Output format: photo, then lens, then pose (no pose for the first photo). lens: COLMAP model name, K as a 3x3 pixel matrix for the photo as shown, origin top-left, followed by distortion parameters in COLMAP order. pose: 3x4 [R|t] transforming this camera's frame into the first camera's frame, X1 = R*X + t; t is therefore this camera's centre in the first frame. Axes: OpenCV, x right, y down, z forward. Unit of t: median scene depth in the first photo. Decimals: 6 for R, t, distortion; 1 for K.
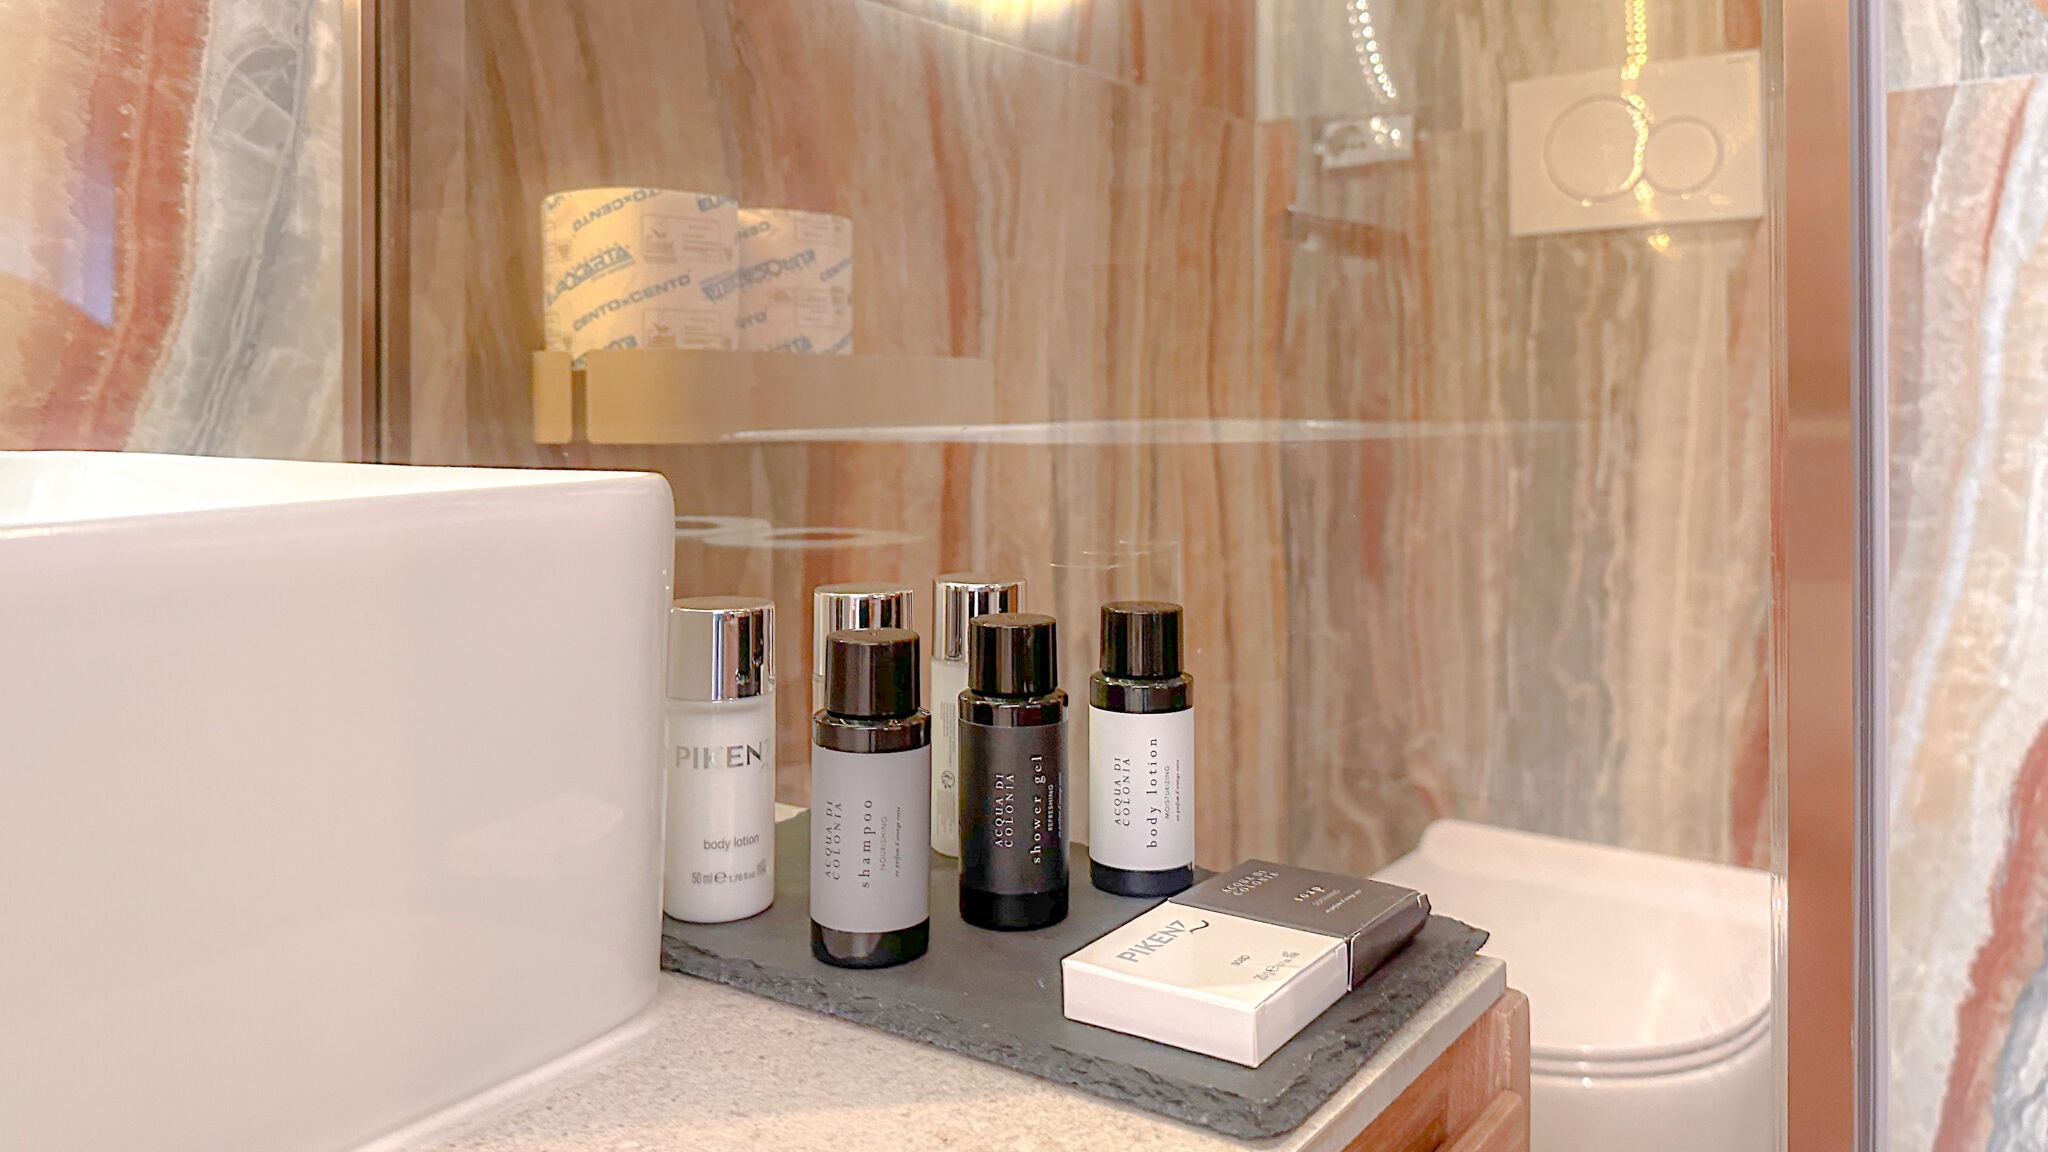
lens RADIAL K [[1490.8, 0, 1035.4], [0, 1490.8, 482.9], [0, 0, 1]] dist [0.073931, -0.114679]
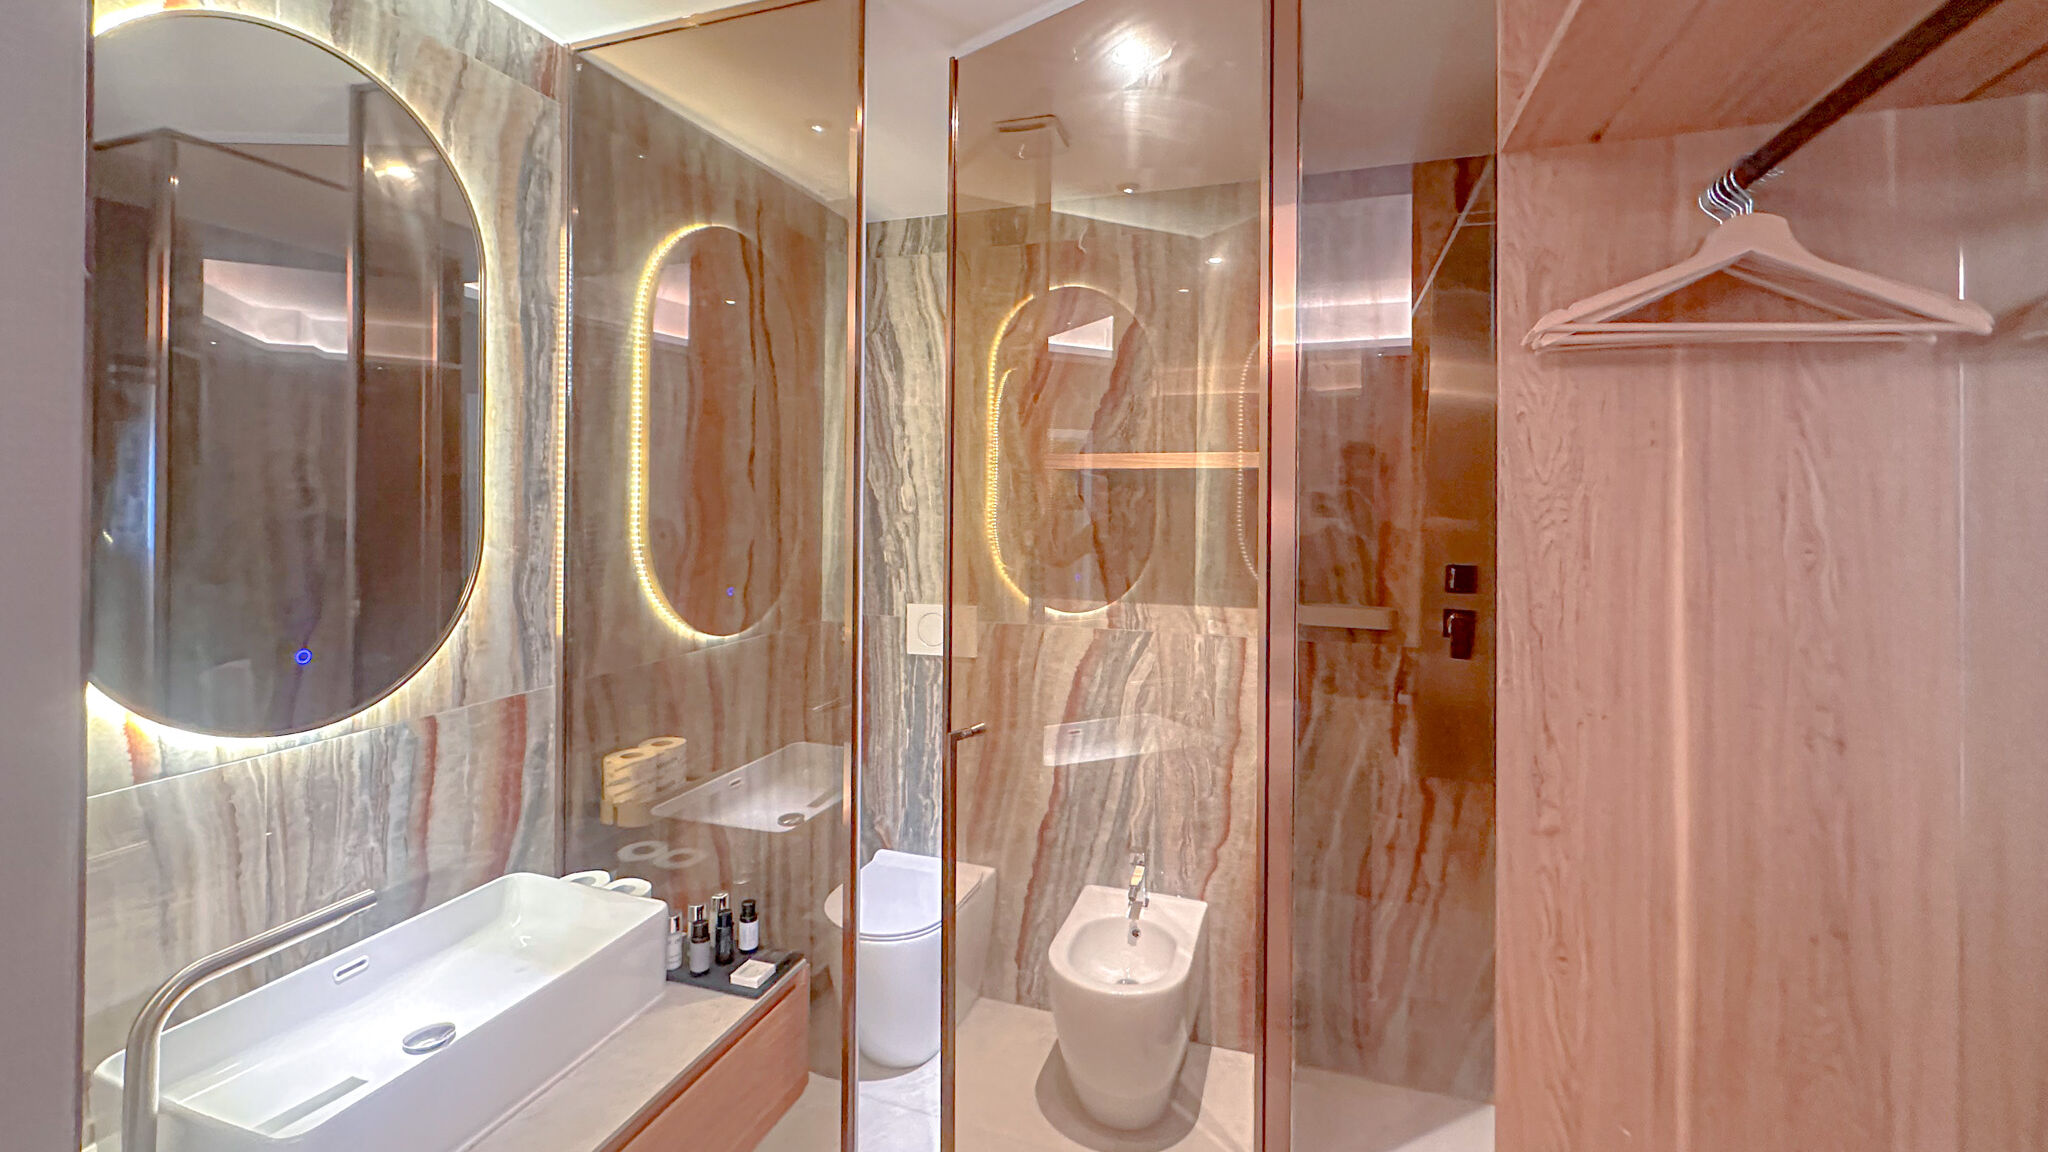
lens RADIAL K [[850.2, 0, 1011.7], [0, 850.2, 536.0], [0, 0, 1]] dist [-0.001603, 0.000428]
pose [[0.960485, 0.008560, 0.278200, 0.072313], [-0.006919, 0.999952, -0.006882, -0.787926], [-0.278245, 0.004685, 0.960499, -1.462158]]
